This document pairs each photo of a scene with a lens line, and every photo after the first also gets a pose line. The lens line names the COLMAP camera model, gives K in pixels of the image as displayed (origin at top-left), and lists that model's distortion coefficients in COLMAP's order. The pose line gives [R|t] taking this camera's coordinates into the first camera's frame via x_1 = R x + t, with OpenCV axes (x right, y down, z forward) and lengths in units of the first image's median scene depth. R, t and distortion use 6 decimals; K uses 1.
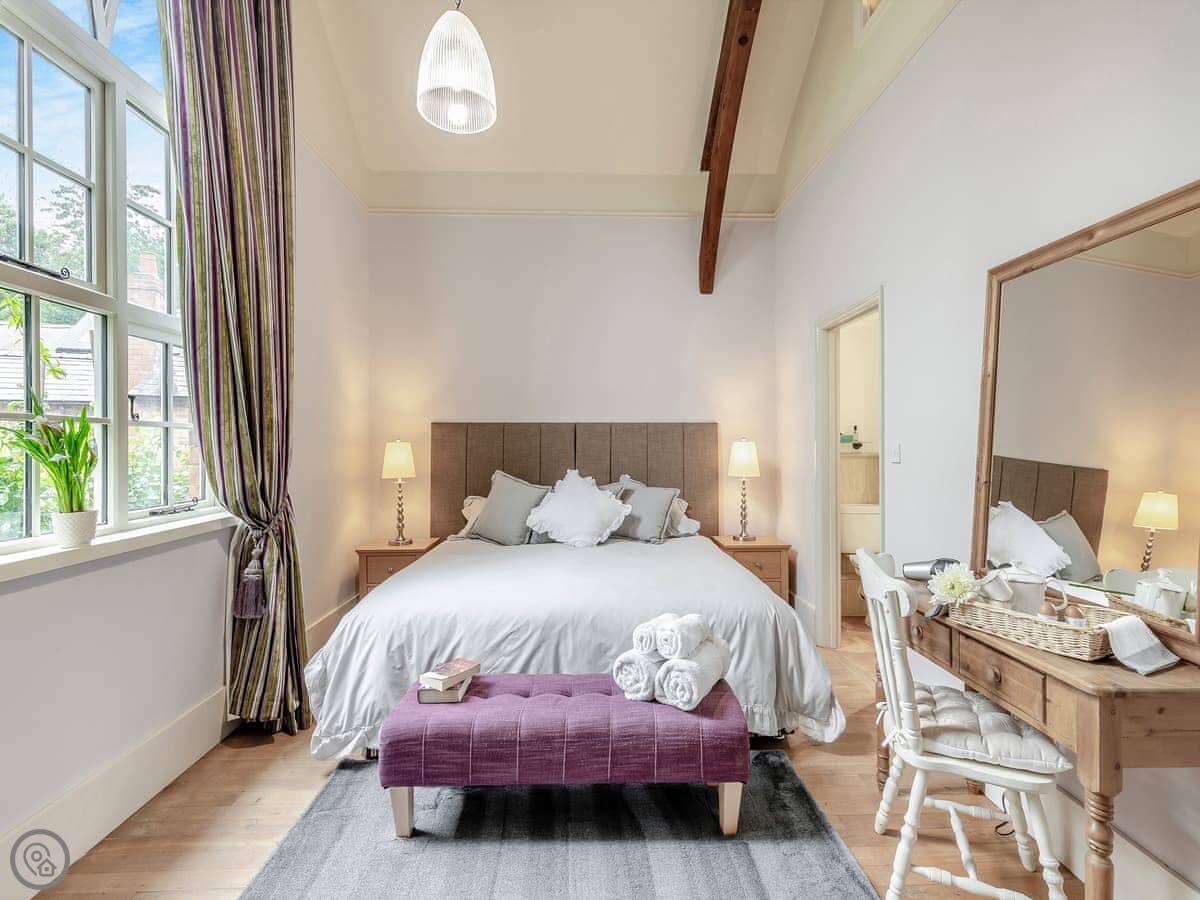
lens RADIAL K [[533.4, 0, 598.5], [0, 533.4, 438.8], [0, 0, 1]] dist [0.001631, 0.000005]
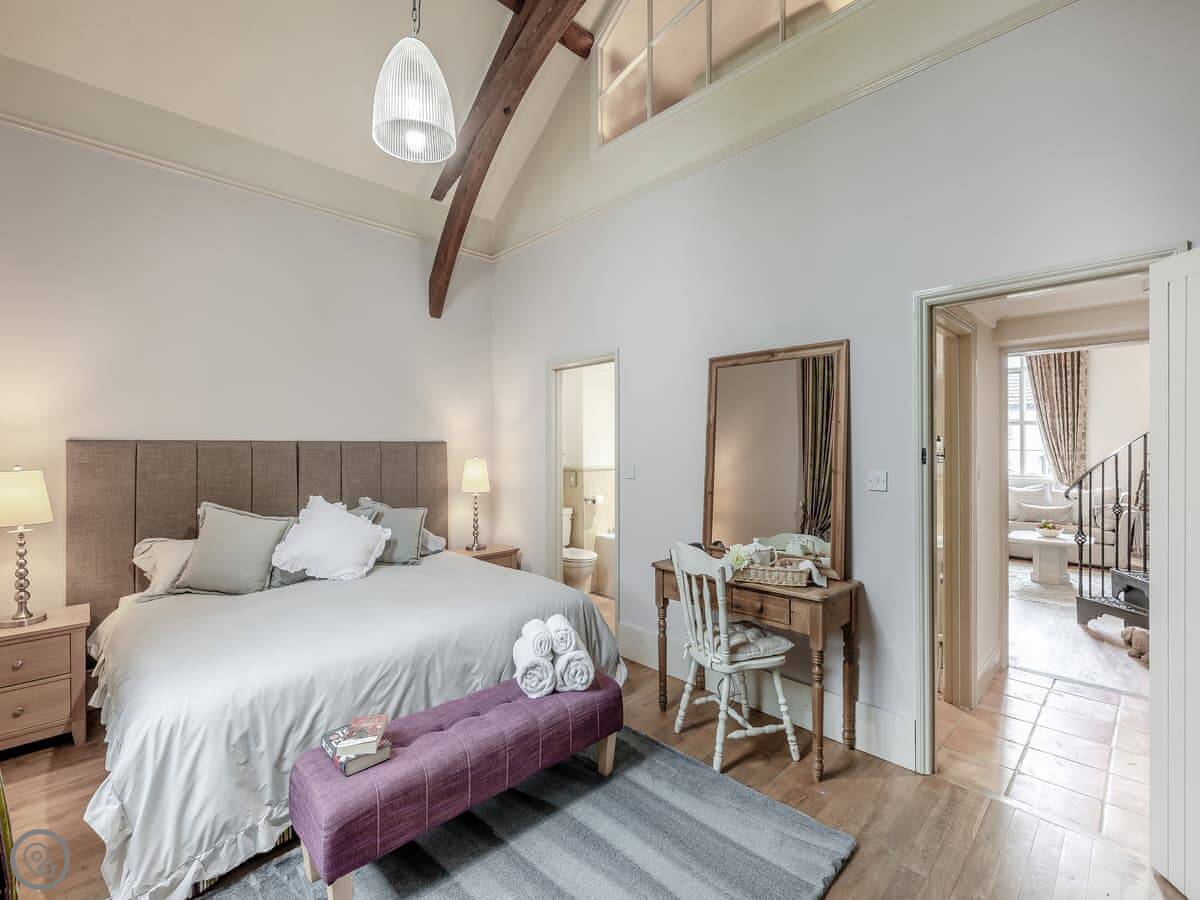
lens RADIAL K [[526.8, 0, 598.2], [0, 526.8, 443.3], [0, 0, 1]] dist [0.001771, -0.000105]
pose [[0.742358, 0.003895, 0.669992, -0.505168], [-0.003365, 0.999992, -0.002084, -0.052218], [-0.669995, -0.000707, 0.742365, 0.049143]]
